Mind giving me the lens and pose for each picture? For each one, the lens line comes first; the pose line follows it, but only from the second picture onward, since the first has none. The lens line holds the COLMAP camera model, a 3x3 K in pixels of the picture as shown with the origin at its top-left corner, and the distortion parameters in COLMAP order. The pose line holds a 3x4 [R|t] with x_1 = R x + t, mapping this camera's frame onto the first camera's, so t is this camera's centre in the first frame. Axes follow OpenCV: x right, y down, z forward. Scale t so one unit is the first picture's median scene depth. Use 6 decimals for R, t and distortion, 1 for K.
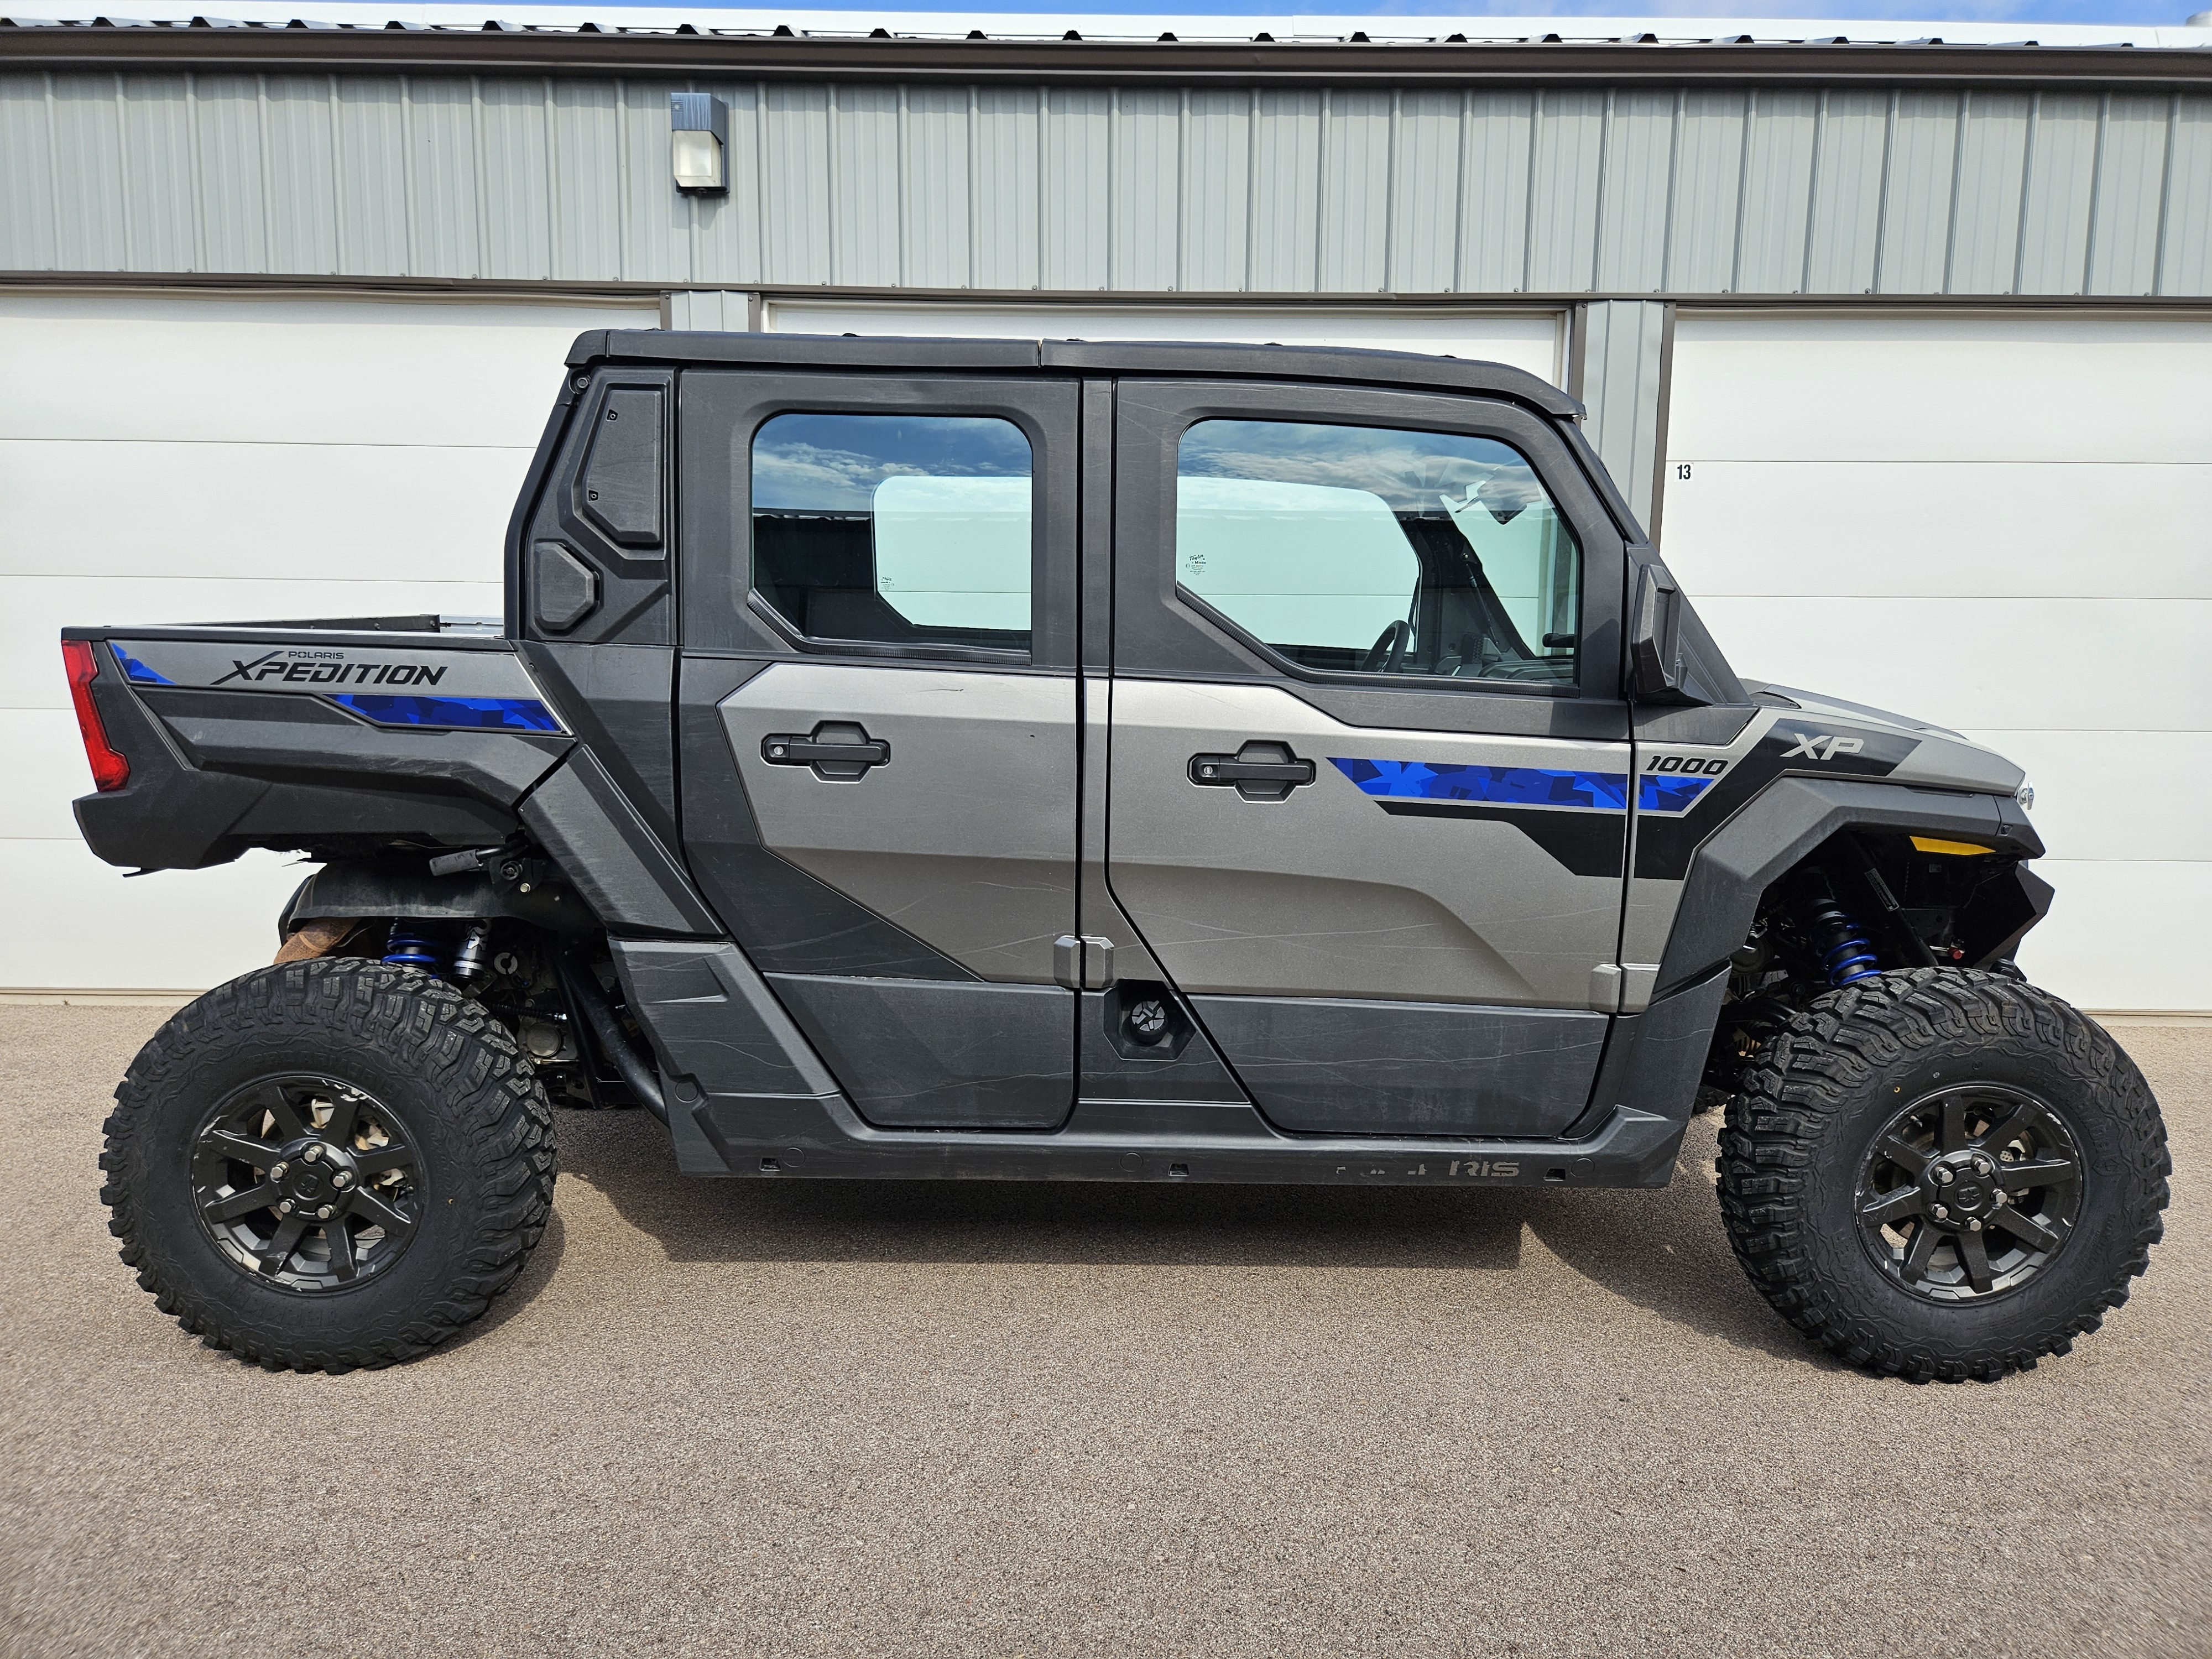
lens RADIAL K [[1496.4, 0, 1090.1], [0, 1496.4, 843.5], [0, 0, 1]] dist [0.065608, -0.077642]
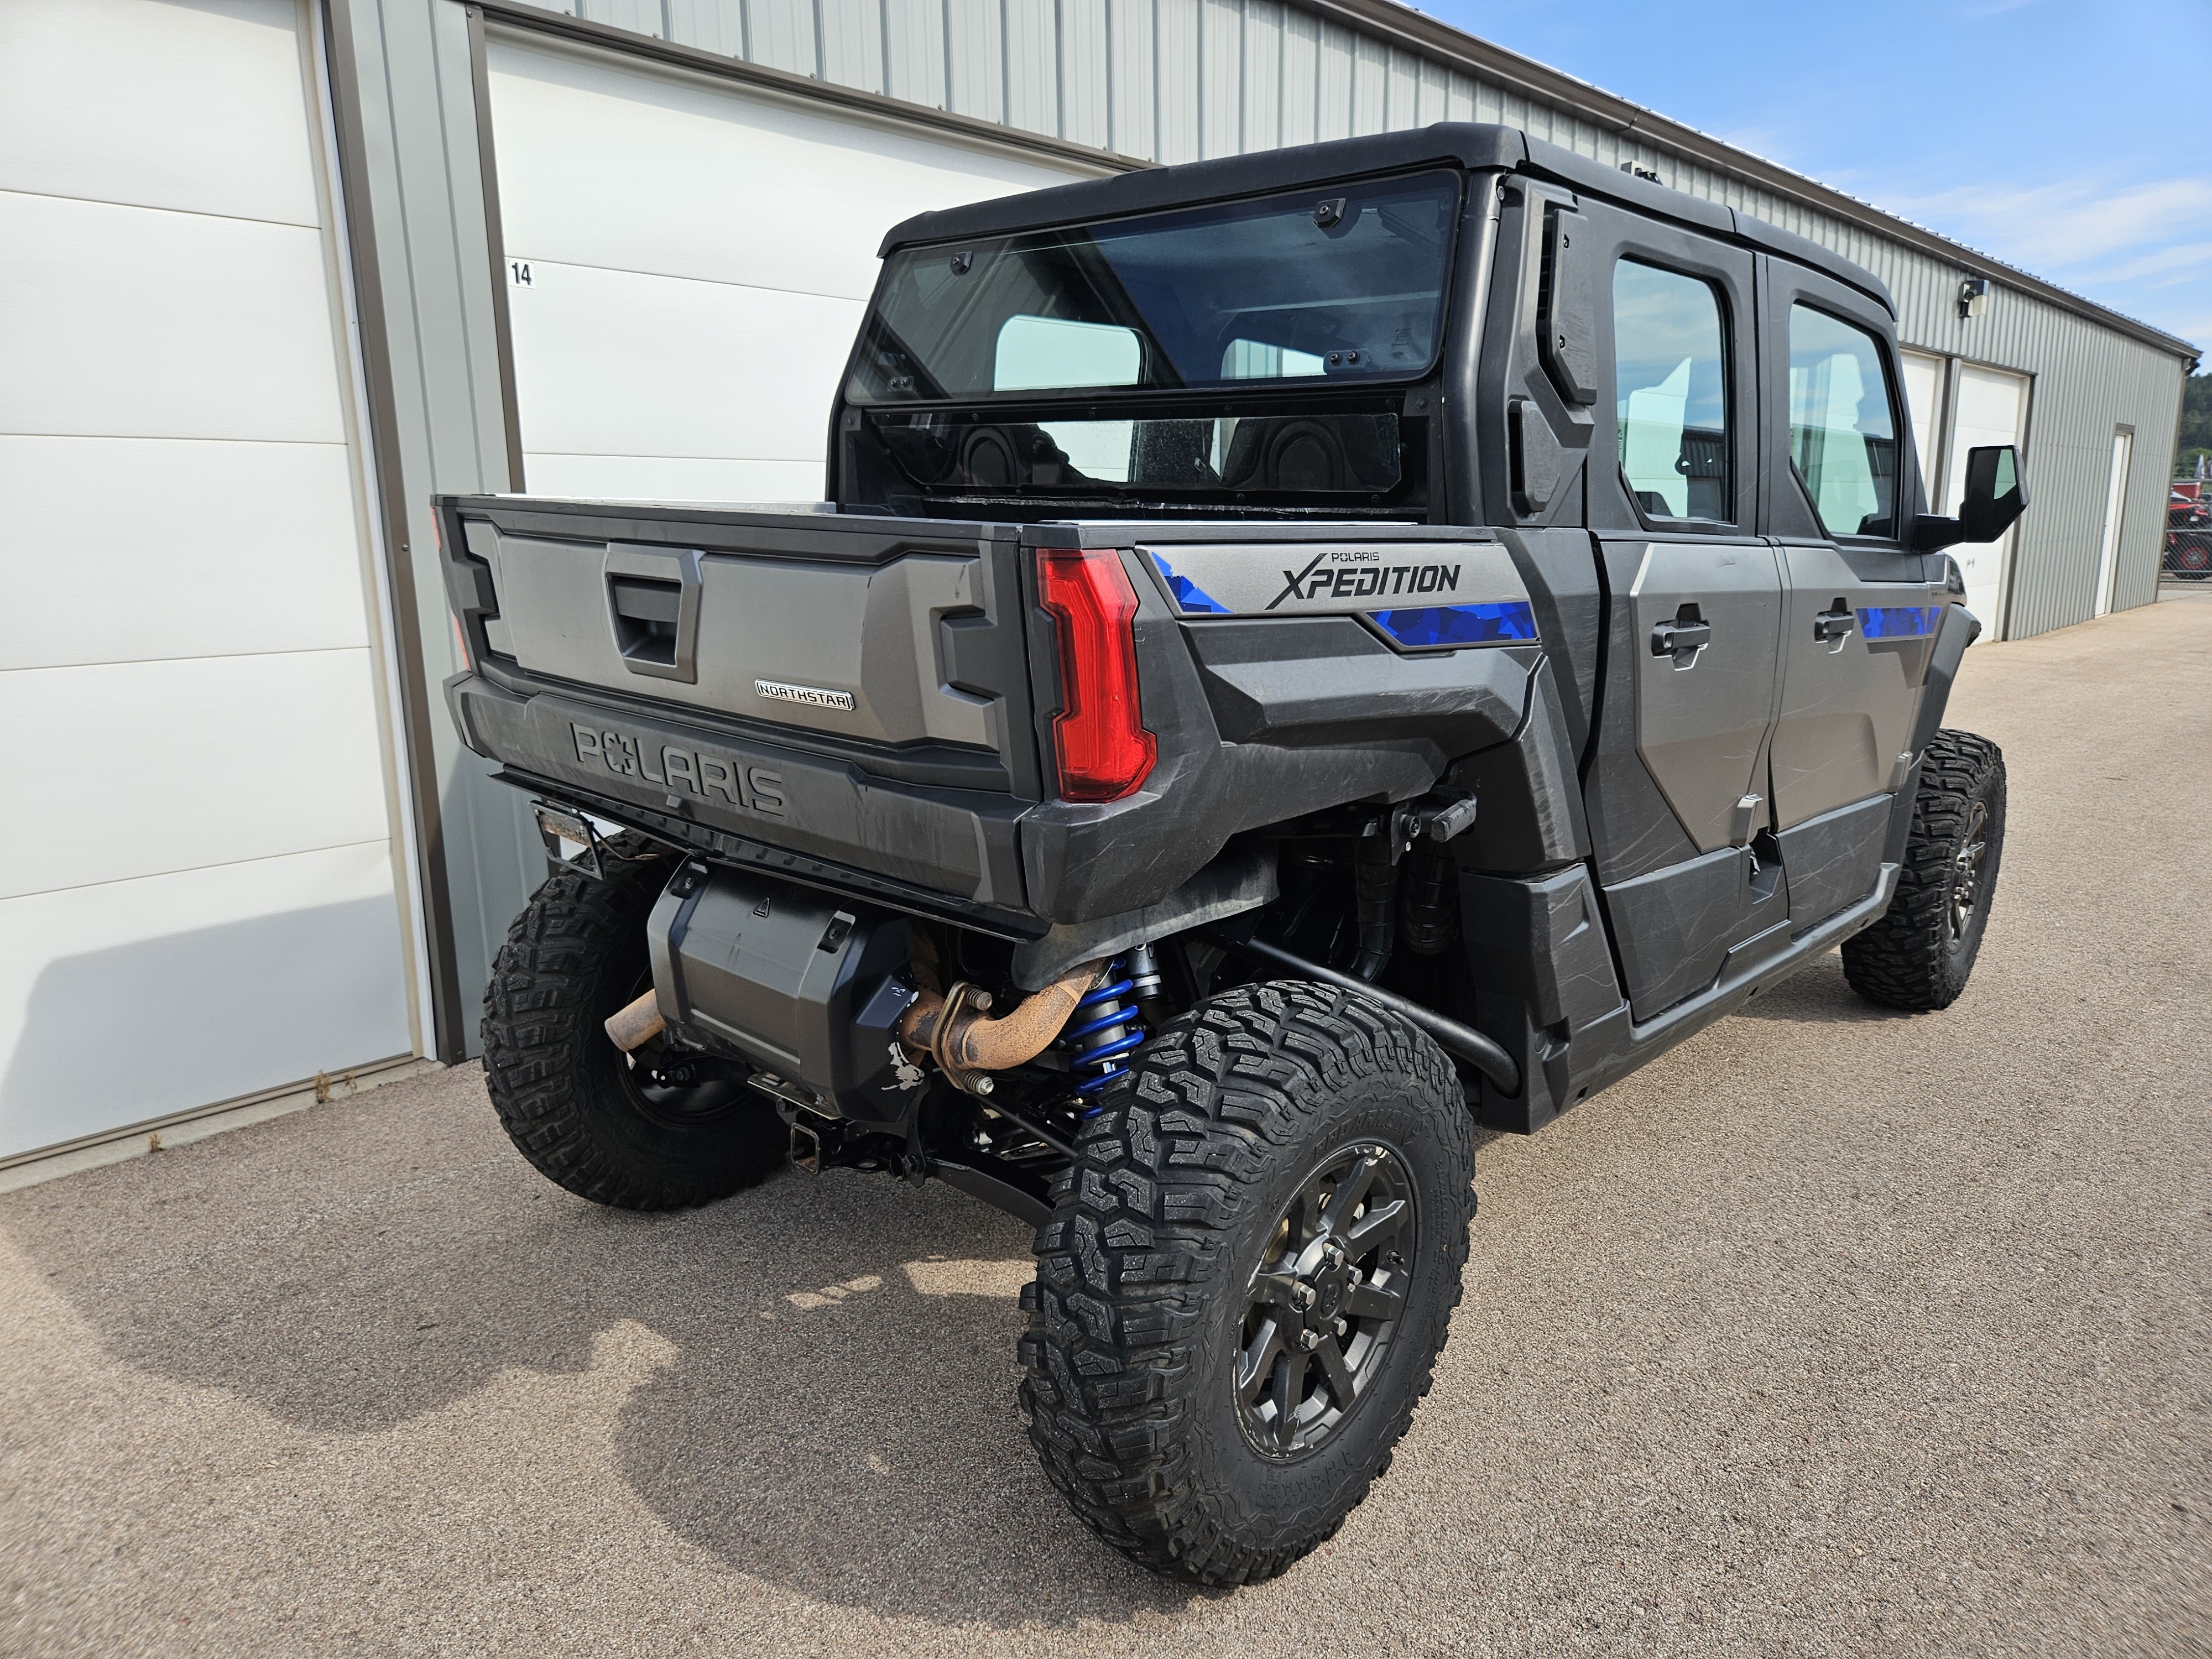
lens RADIAL K [[1496.4, 0, 1090.1], [0, 1496.4, 843.5], [0, 0, 1]] dist [0.065608, -0.077642]
pose [[0.678264, -0.173294, 0.714092, -1.110986], [0.119132, 0.984870, 0.125851, -0.096114], [-0.725097, -0.000288, 0.688647, 0.612861]]
